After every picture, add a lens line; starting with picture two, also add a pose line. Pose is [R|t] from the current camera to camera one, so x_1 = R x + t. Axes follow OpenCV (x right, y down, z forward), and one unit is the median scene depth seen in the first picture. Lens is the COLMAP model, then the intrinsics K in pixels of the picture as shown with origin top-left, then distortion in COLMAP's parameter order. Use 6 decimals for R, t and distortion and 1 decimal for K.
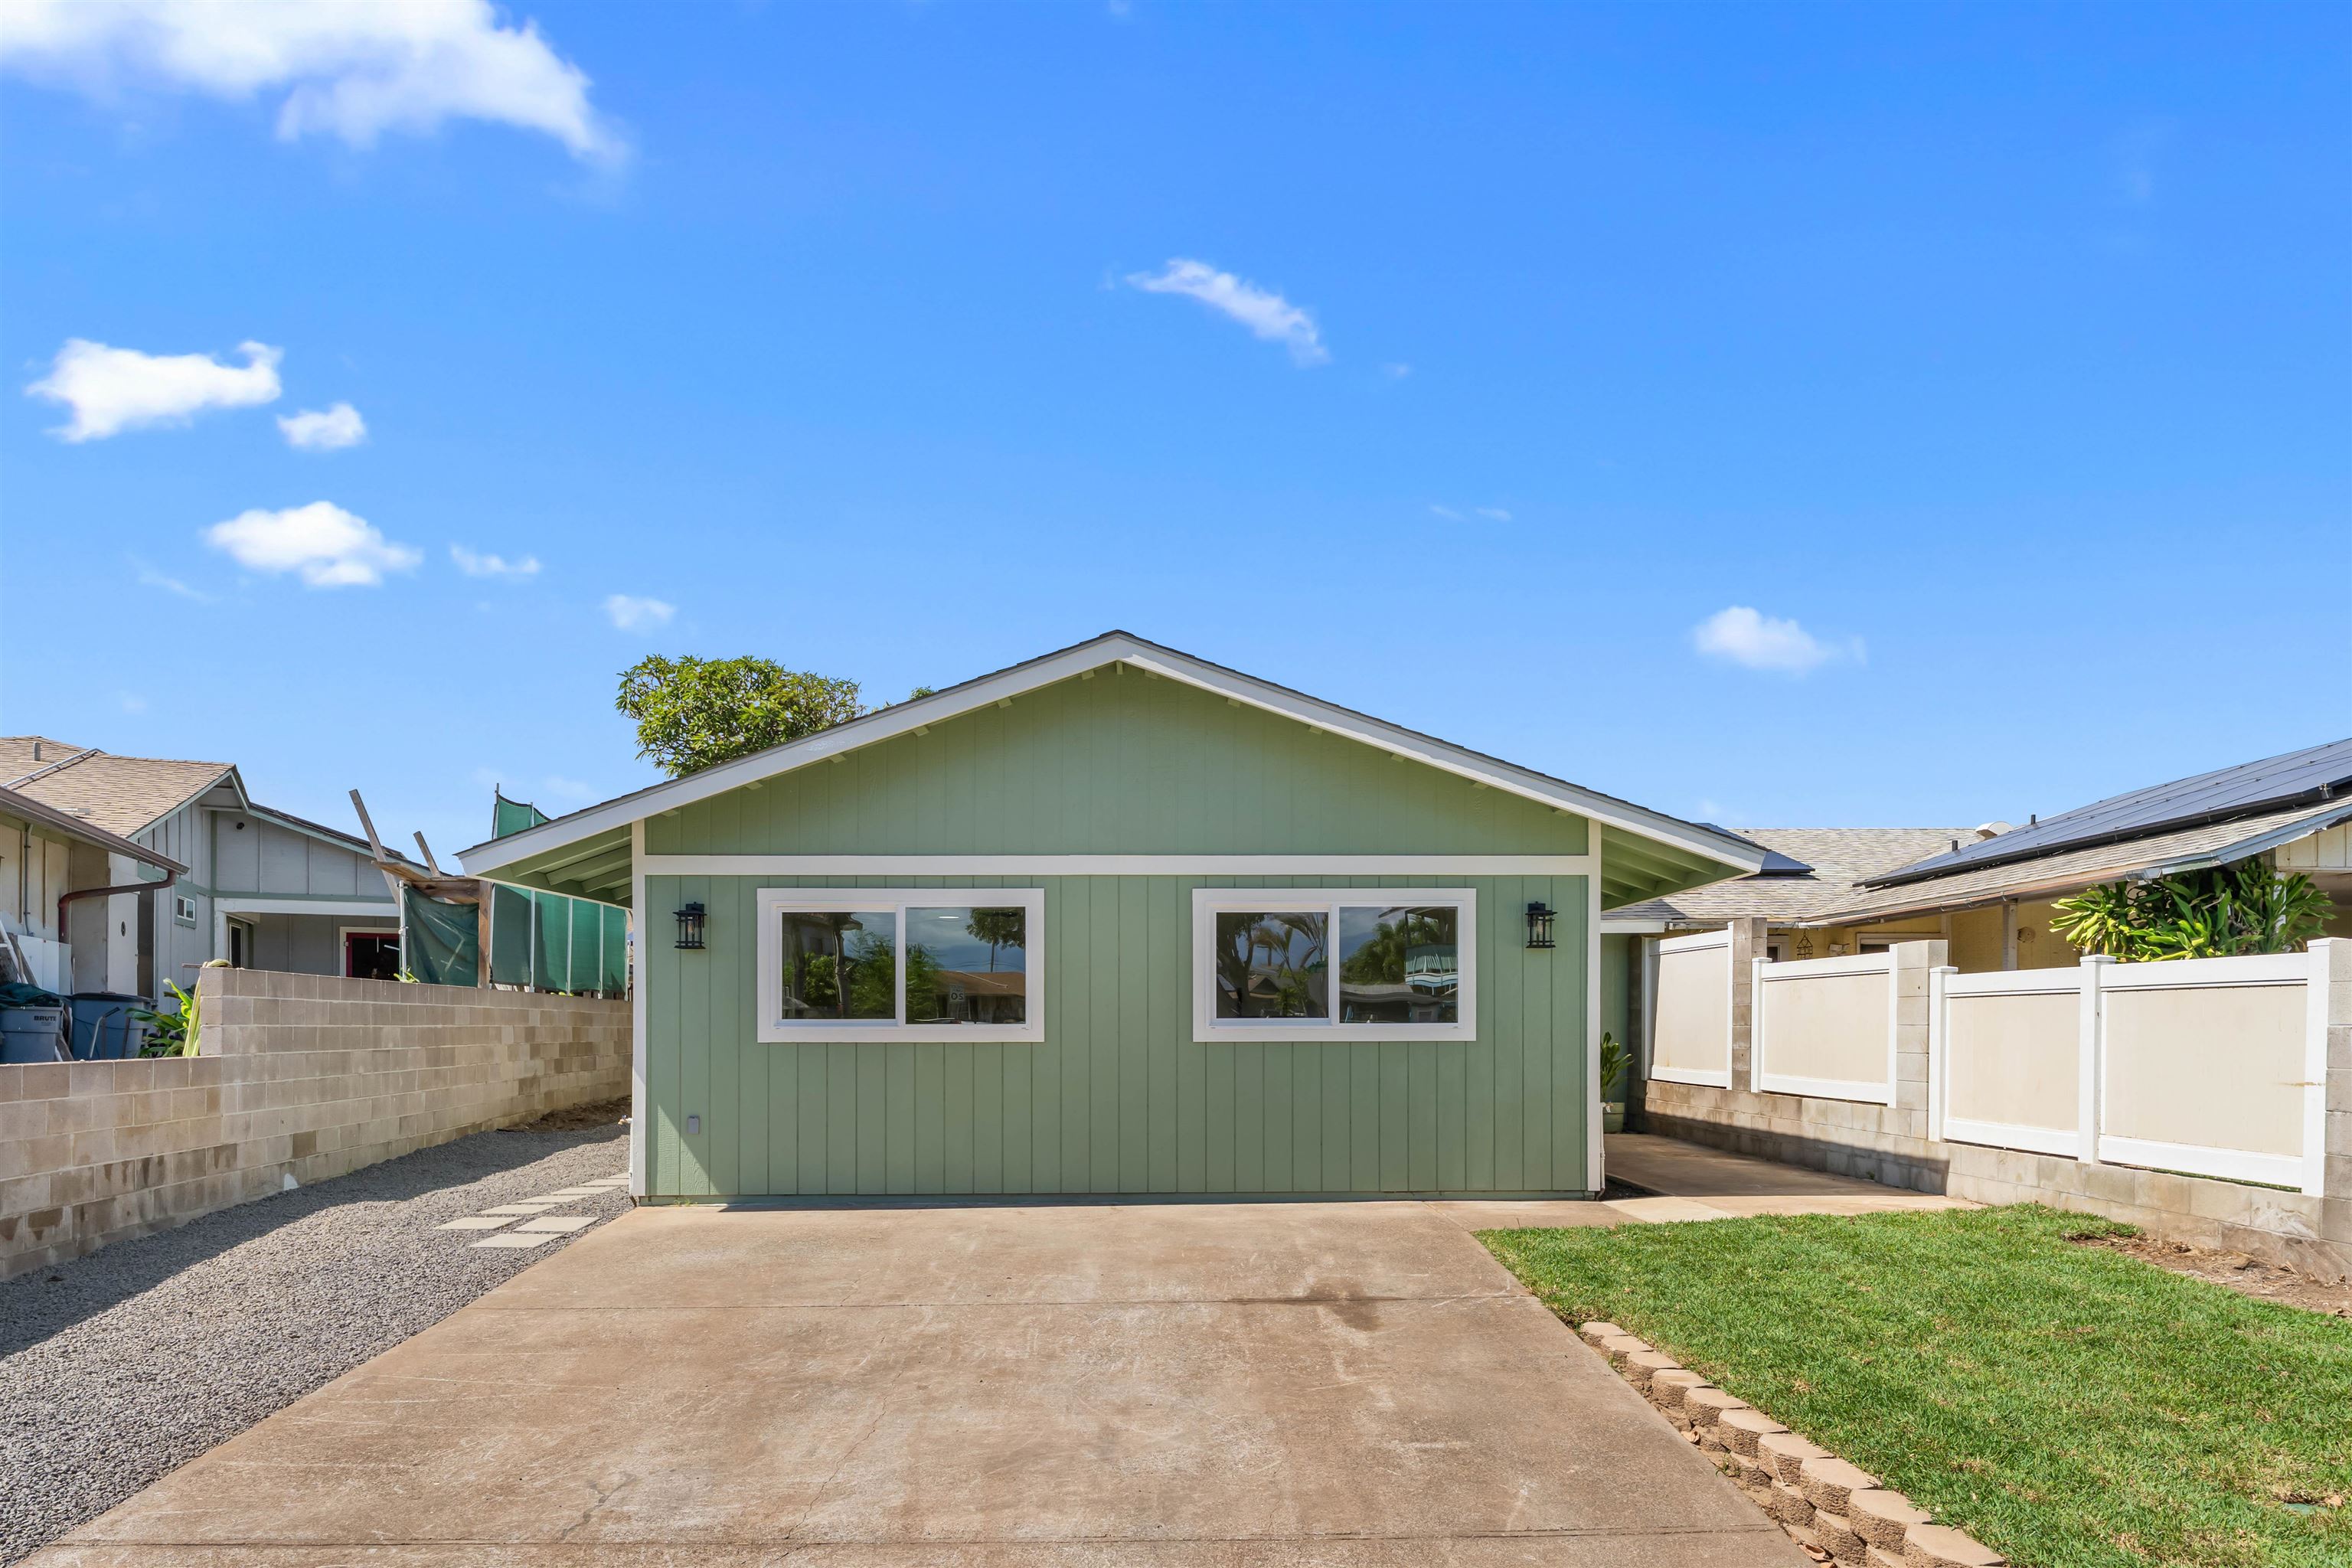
lens RADIAL K [[1341.5, 0, 1176.0], [0, 1341.5, 784.0], [0, 0, 1]] dist [0.029800, 0.000176]
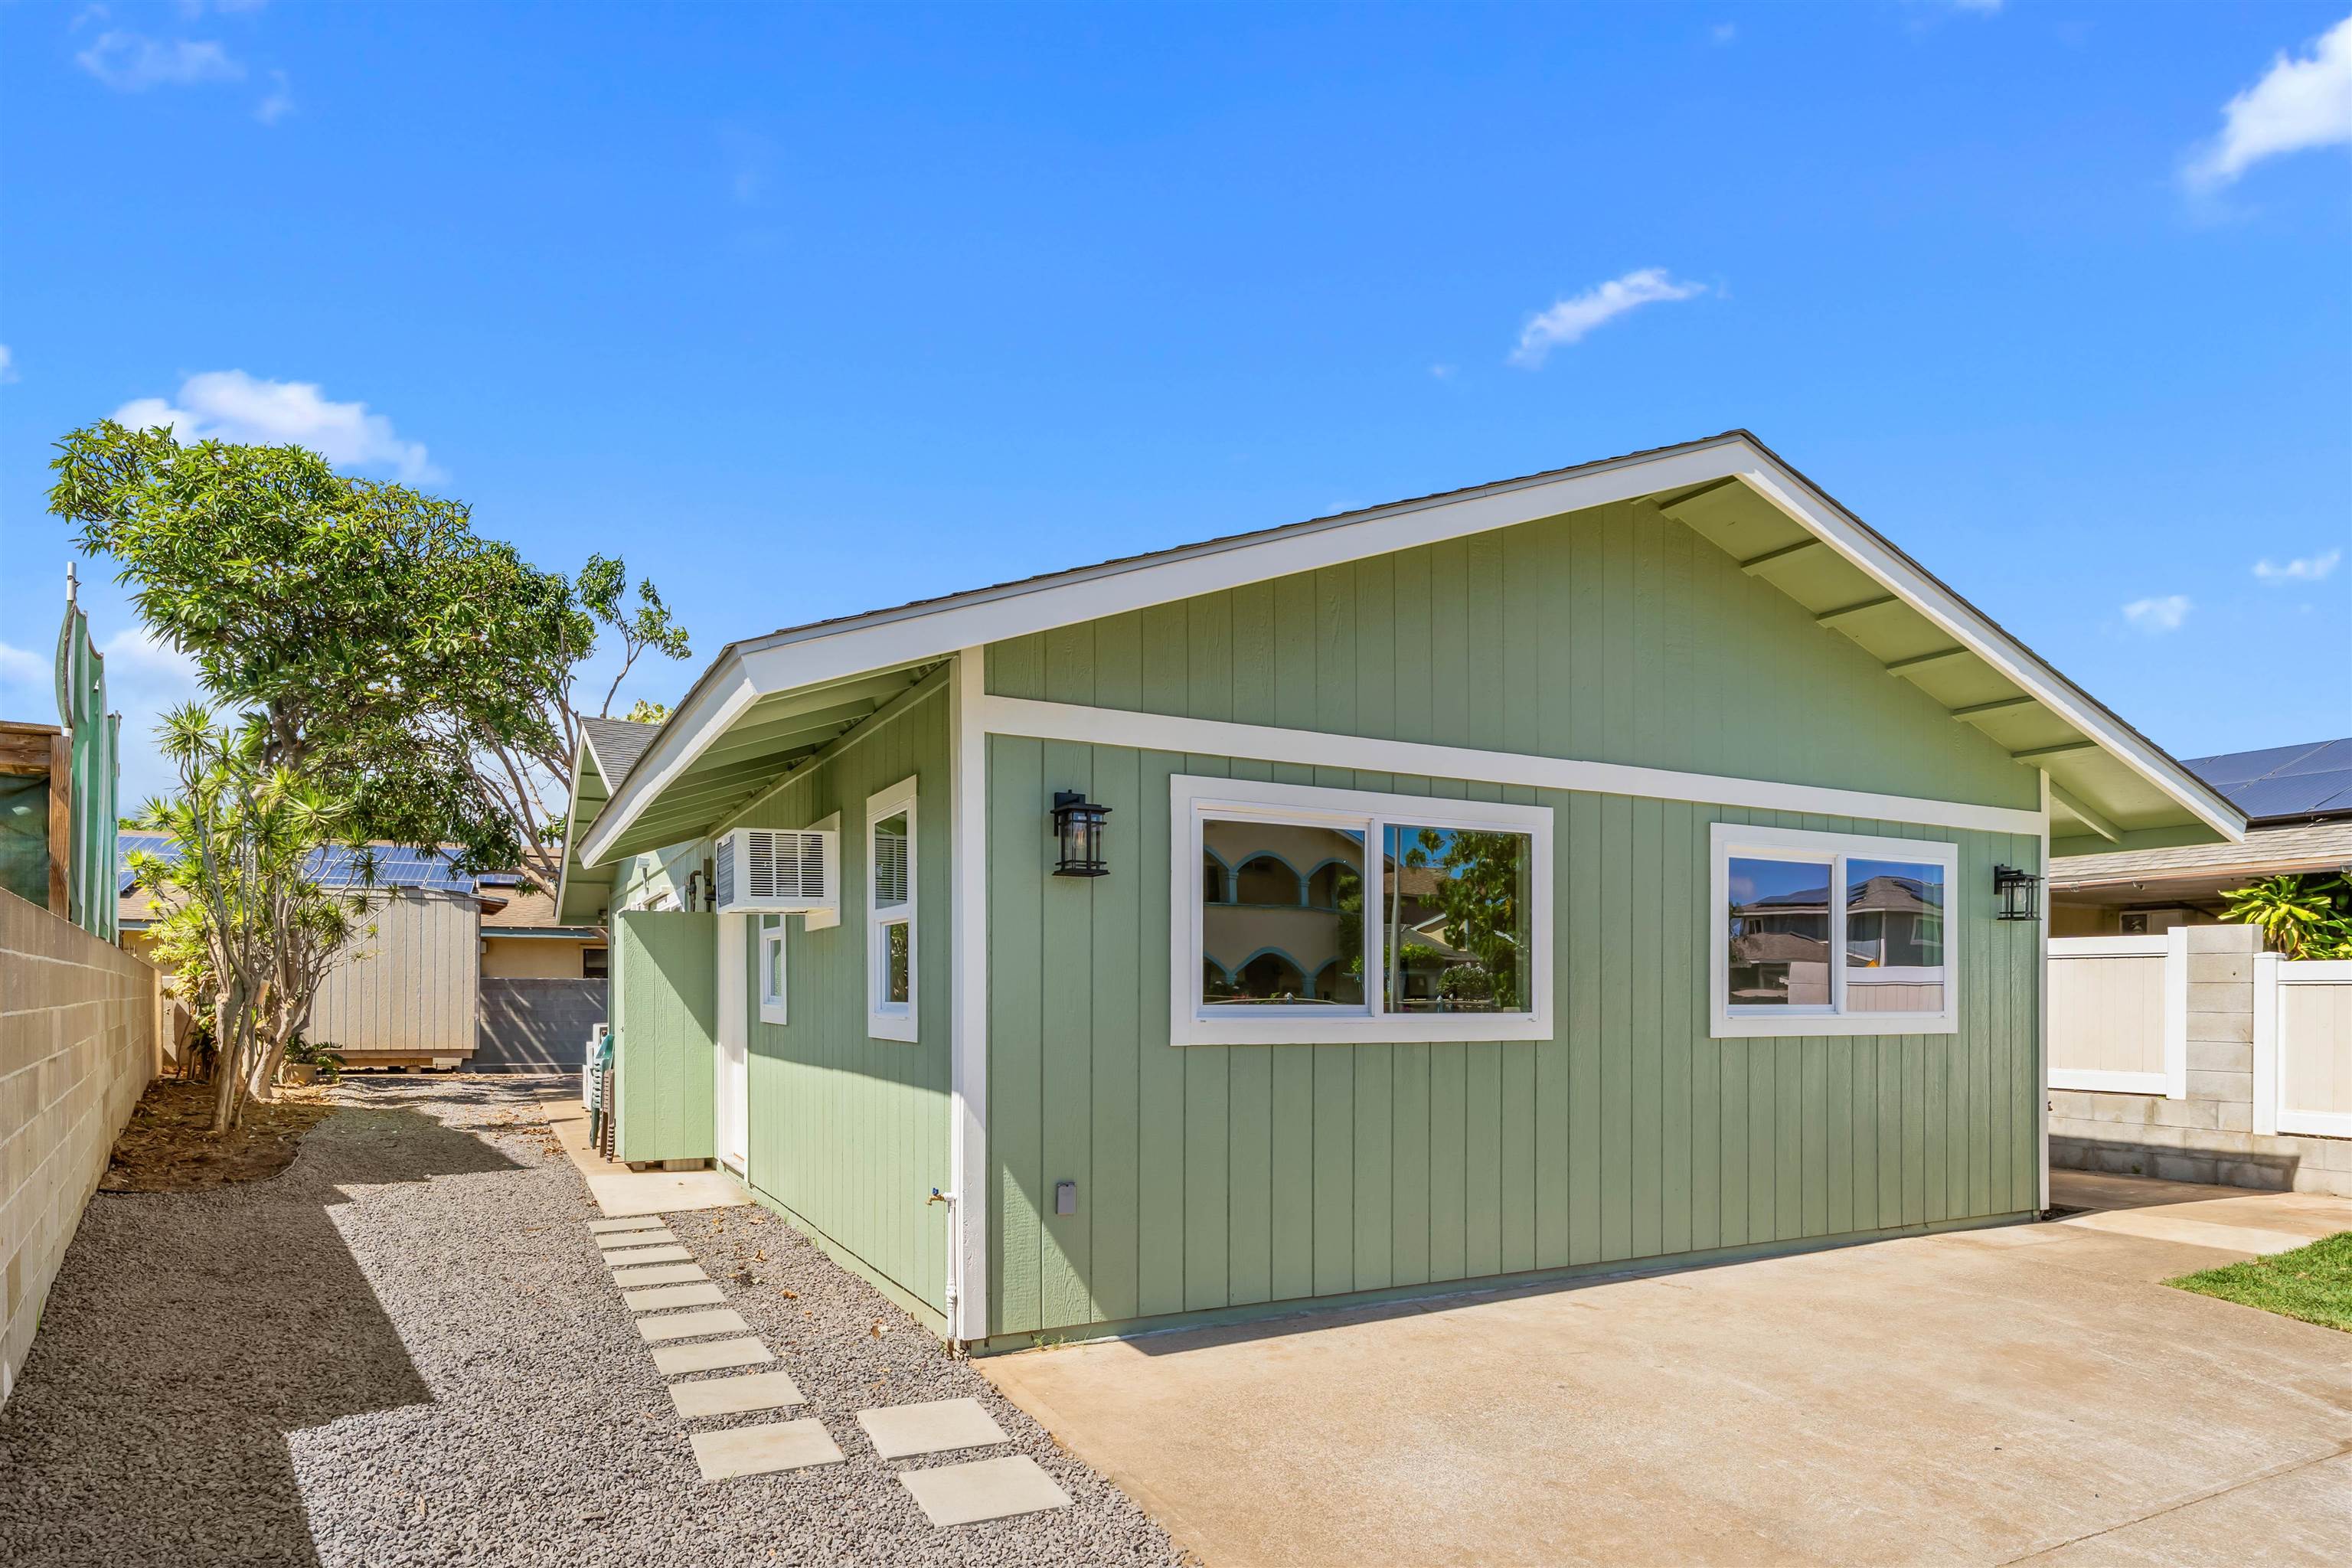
lens RADIAL K [[1341.5, 0, 1176.0], [0, 1341.5, 784.0], [0, 0, 1]] dist [0.029800, 0.000176]
pose [[0.888672, 0.074322, 0.452480, -0.566907], [-0.081647, 0.996656, -0.003349, 0.083669], [-0.451216, -0.033968, 0.891768, 0.495102]]
